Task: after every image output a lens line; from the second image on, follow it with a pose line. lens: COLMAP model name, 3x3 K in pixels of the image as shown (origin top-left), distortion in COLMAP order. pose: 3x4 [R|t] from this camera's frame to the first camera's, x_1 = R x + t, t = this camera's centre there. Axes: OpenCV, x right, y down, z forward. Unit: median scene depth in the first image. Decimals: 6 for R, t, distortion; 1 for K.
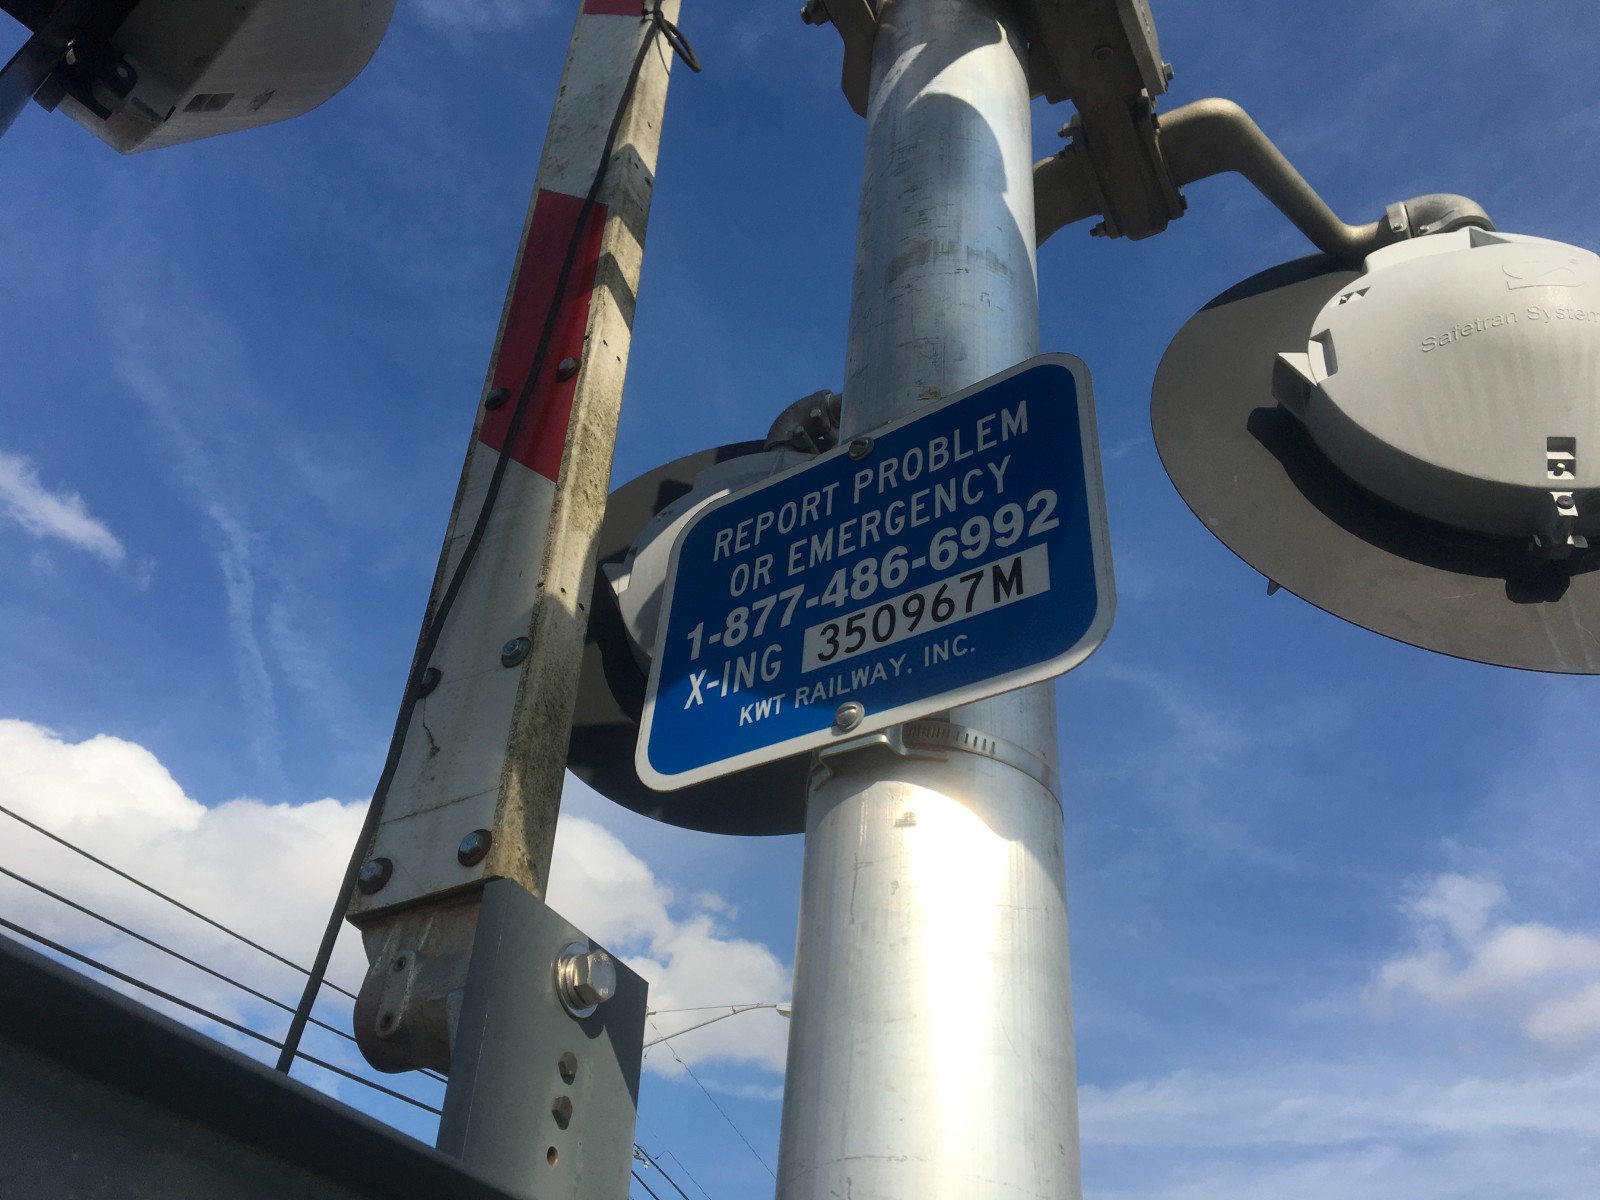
lens RADIAL K [[1359.2, 0, 770.0], [0, 1359.2, 598.1], [0, 0, 1]] dist [0.076657, -0.103346]
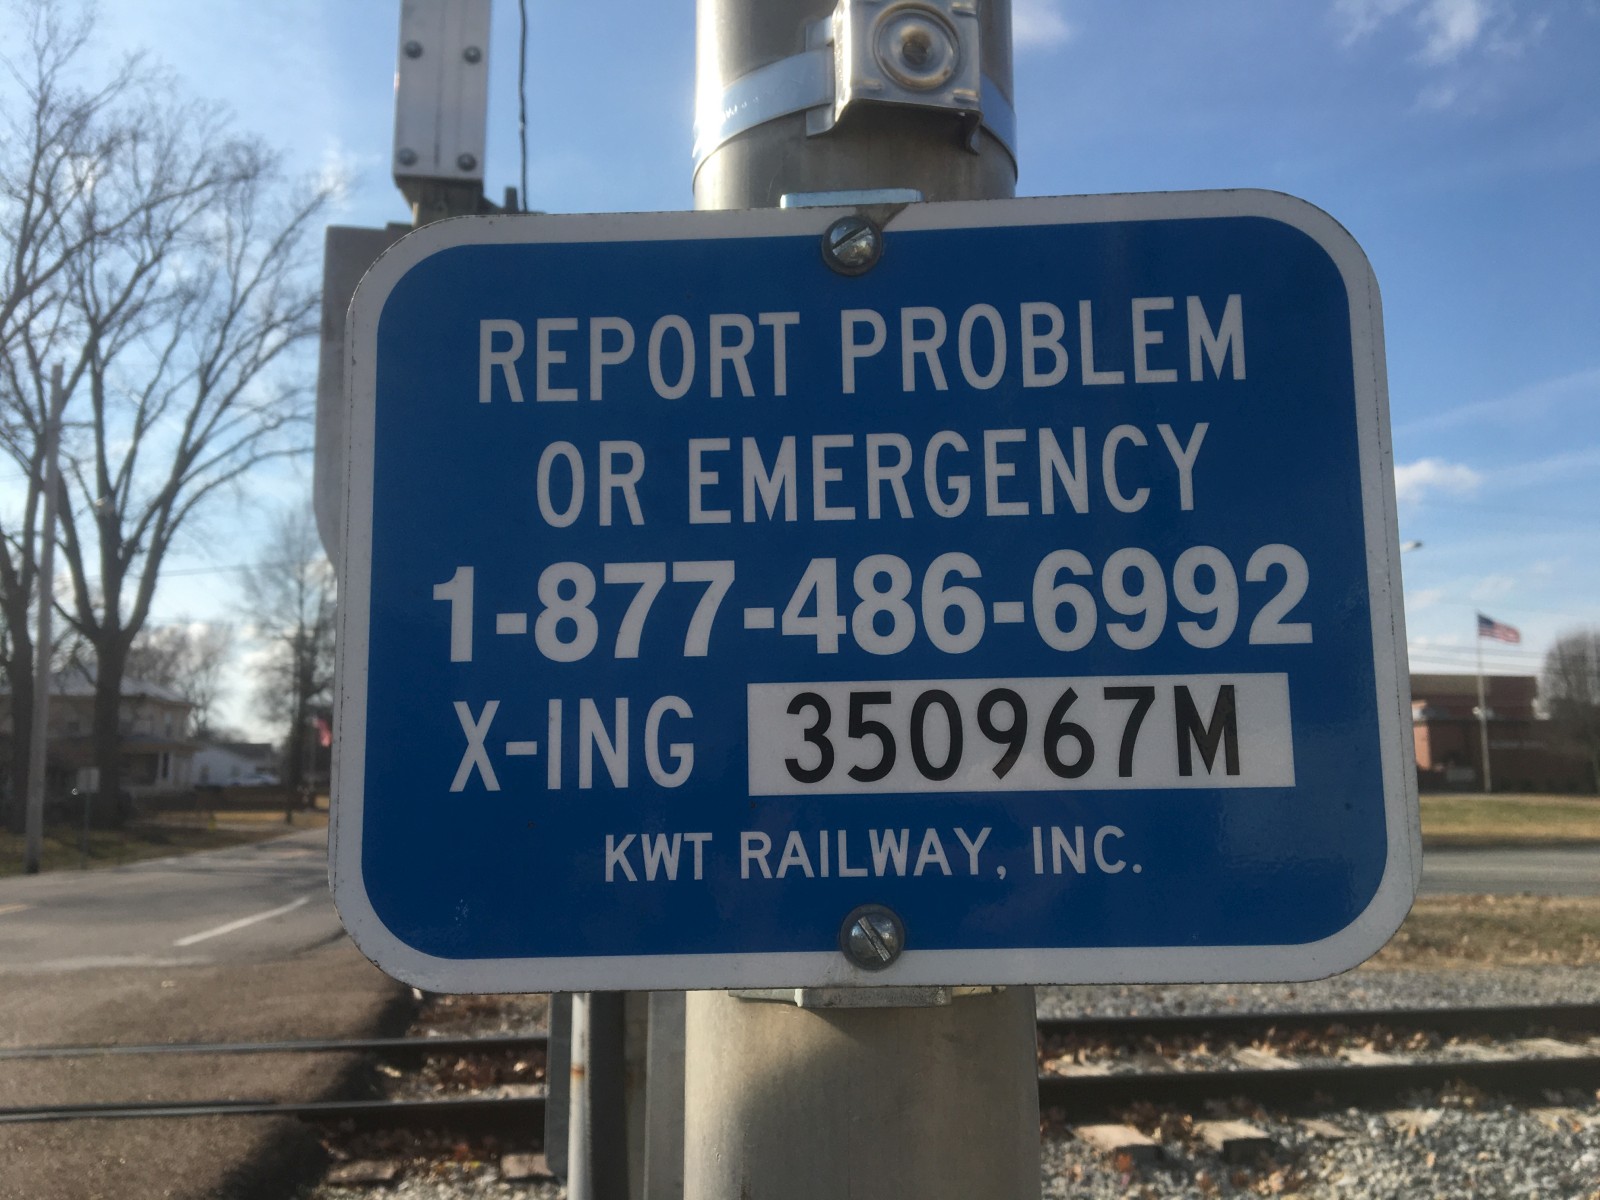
lens RADIAL K [[1358.5, 0, 780.7], [0, 1358.5, 596.3], [0, 0, 1]] dist [0.103135, -0.145438]
pose [[0.829847, -0.013519, 0.557827, -0.235429], [-0.282023, 0.852454, 0.440210, -0.221232], [-0.481473, -0.522627, 0.703594, 0.650179]]
